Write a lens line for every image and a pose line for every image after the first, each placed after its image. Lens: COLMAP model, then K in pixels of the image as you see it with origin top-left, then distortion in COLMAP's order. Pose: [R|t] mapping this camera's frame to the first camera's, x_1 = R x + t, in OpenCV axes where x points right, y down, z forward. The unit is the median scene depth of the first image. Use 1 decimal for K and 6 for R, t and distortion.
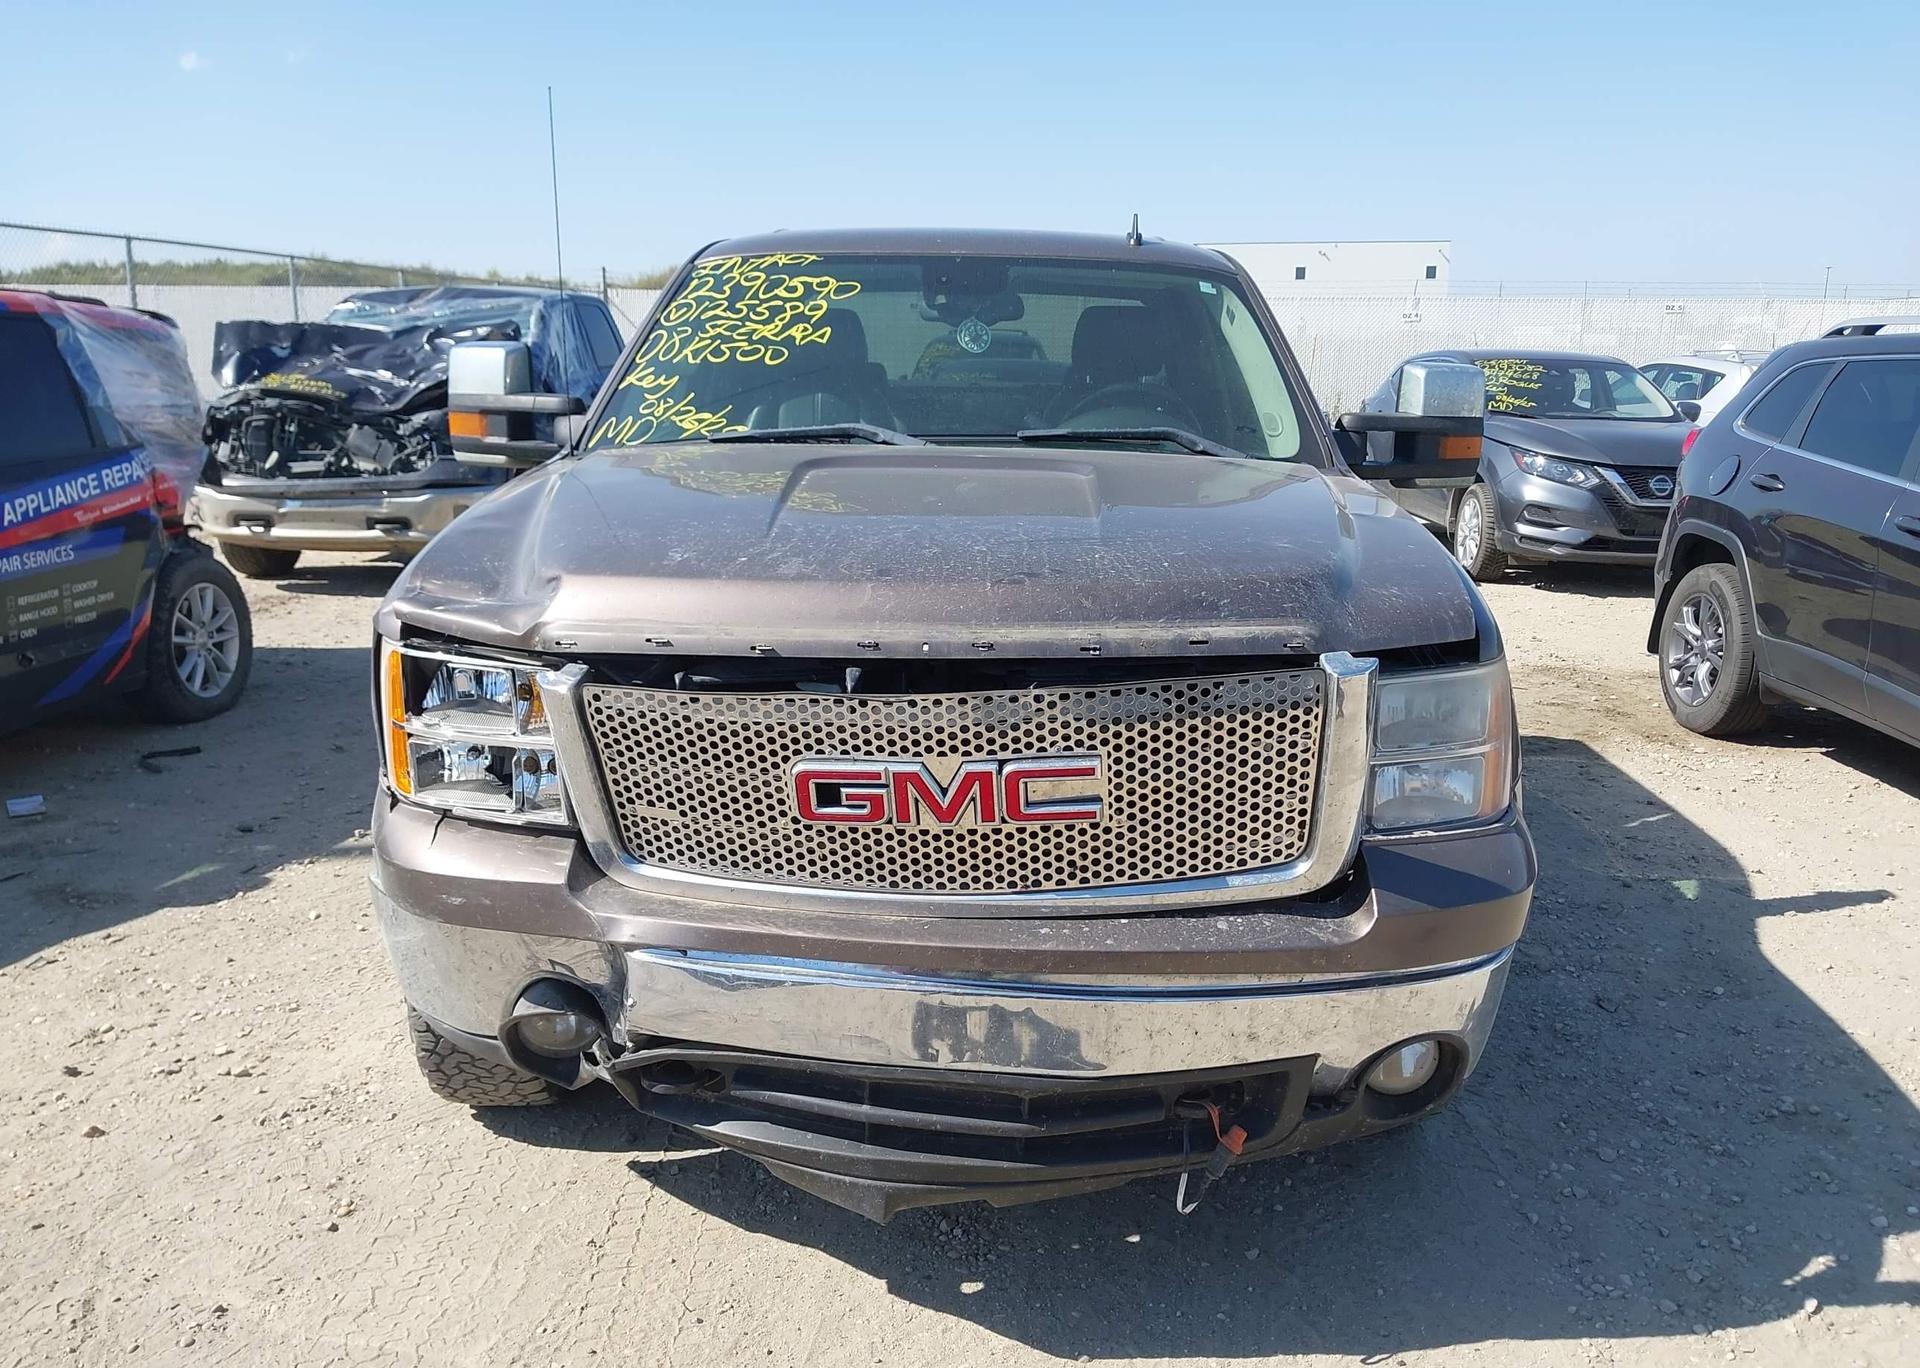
lens RADIAL K [[1494.1, 0, 960.0], [0, 1494.1, 684.0], [0, 0, 1]] dist [0.098688, -0.184145]
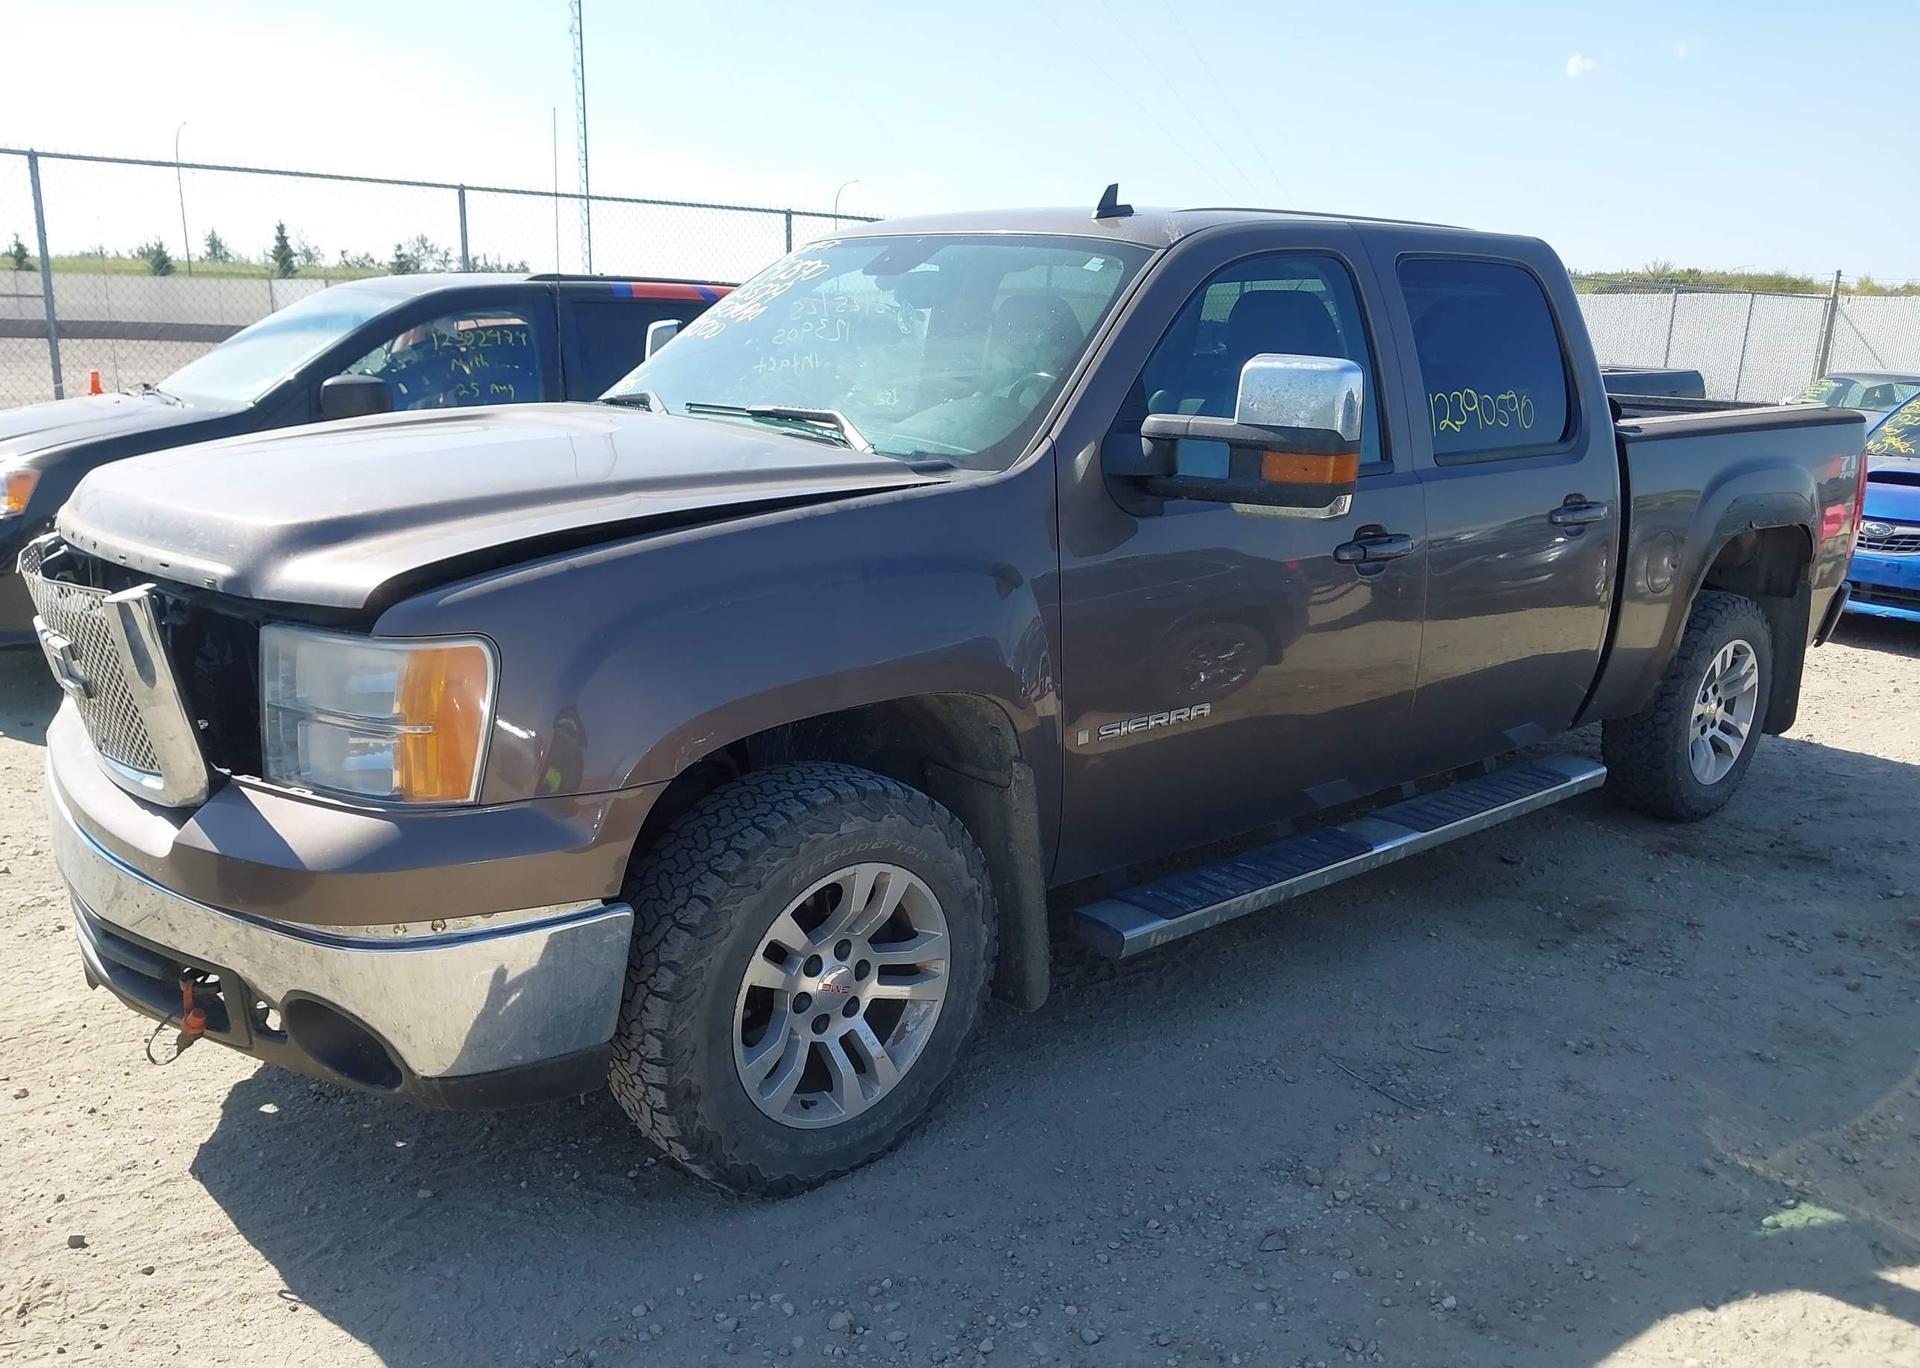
lens RADIAL K [[1511.4, 0, 960.0], [0, 1511.4, 684.0], [0, 0, 1]] dist [0.076111, -0.102768]
pose [[0.689818, 0.178872, -0.701538, 1.282085], [-0.182793, 0.980635, 0.070294, -0.120287], [0.700526, 0.079746, 0.709157, 0.570653]]
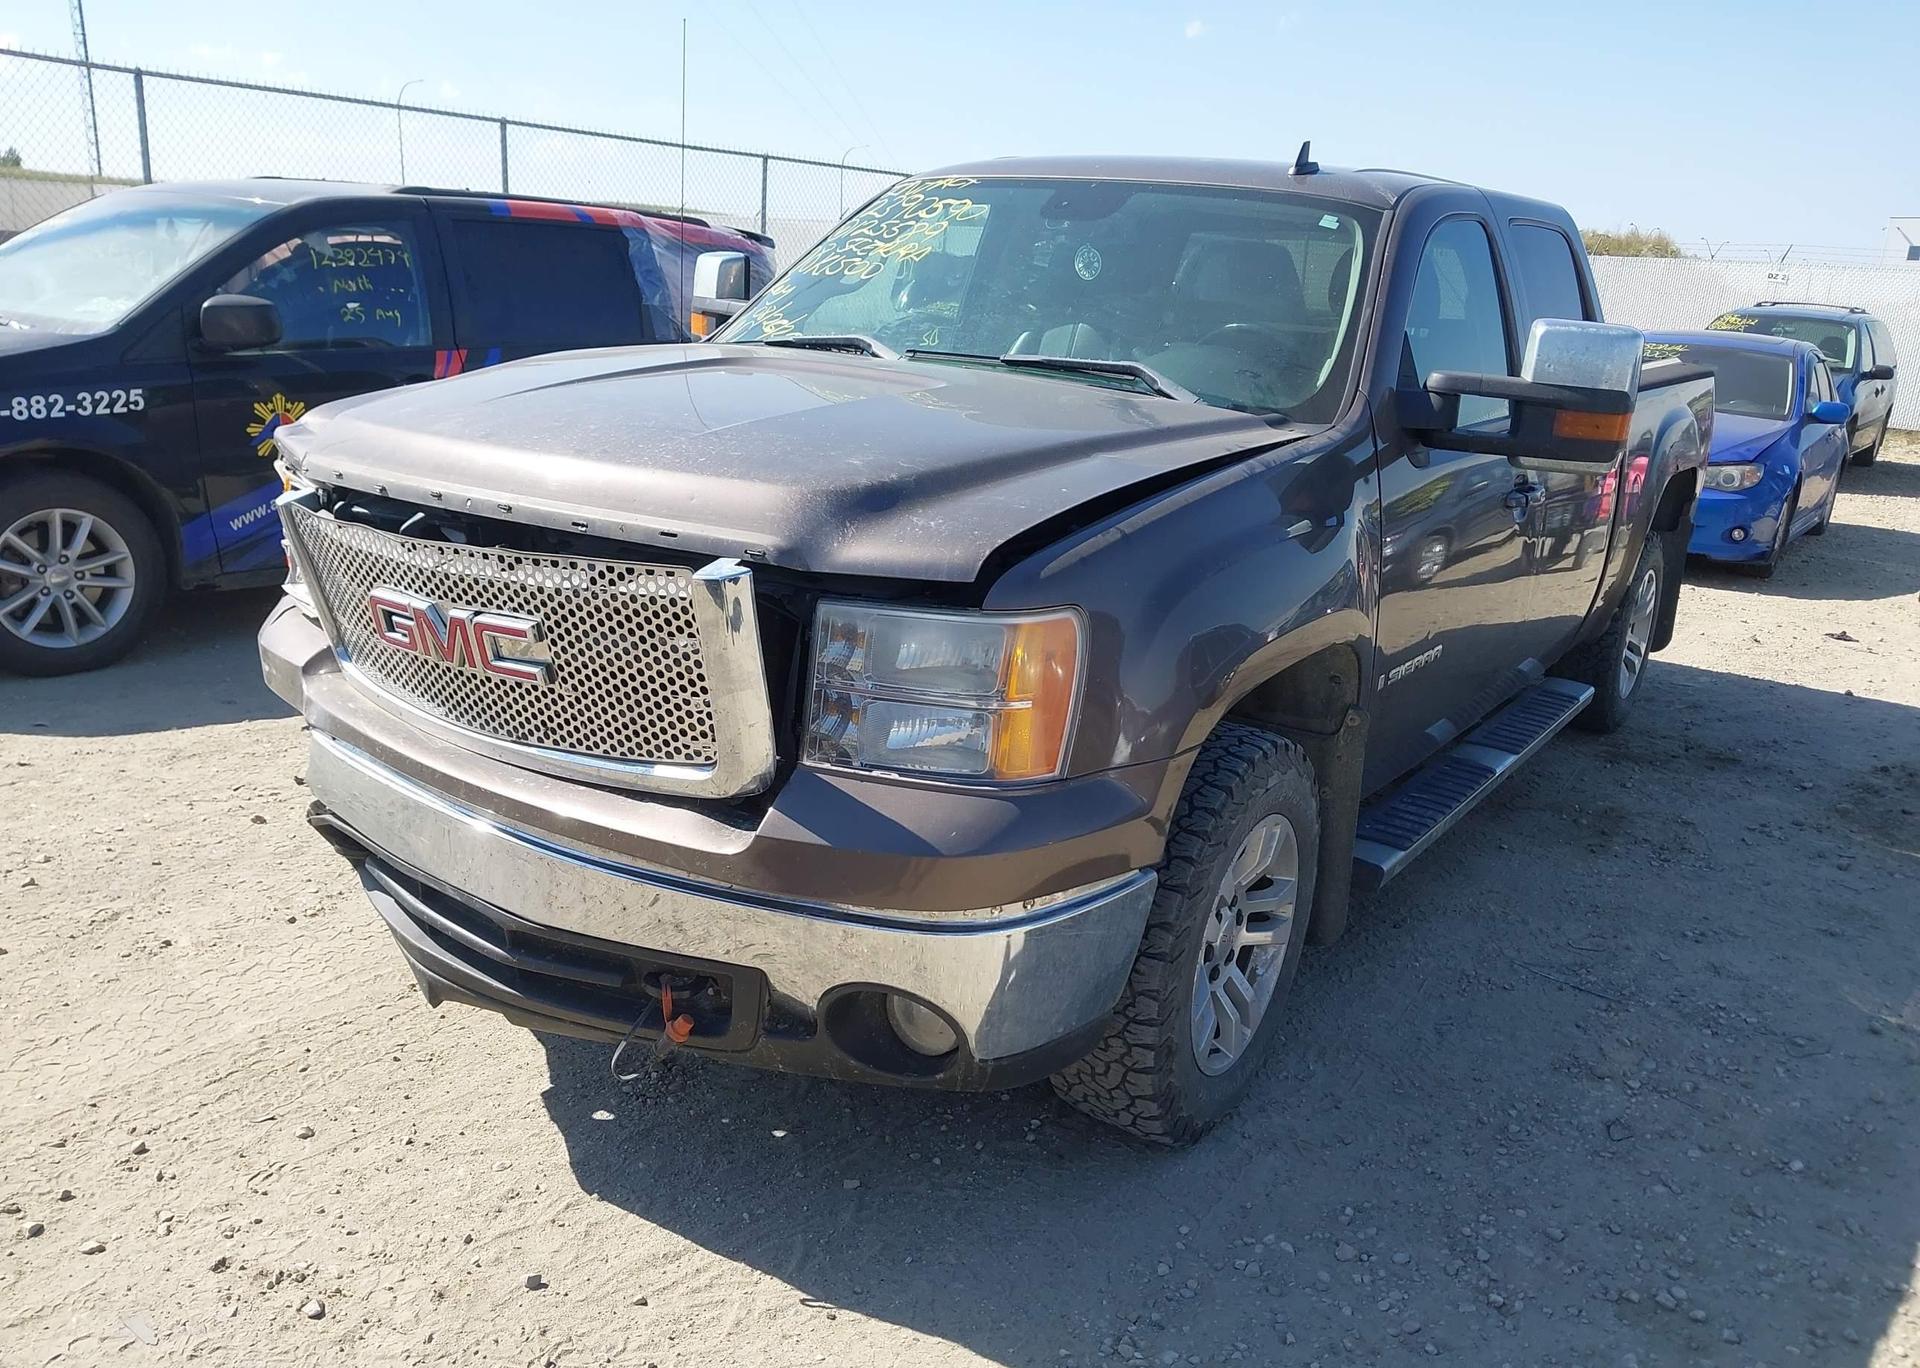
lens RADIAL K [[1509.7, 0, 972.4], [0, 1509.7, 677.4], [0, 0, 1]] dist [0.052889, -0.050828]
pose [[0.856046, 0.178524, -0.485093, 0.781943], [-0.169189, 0.983543, 0.063395, -0.029099], [0.488427, 0.027804, 0.872162, 0.190231]]
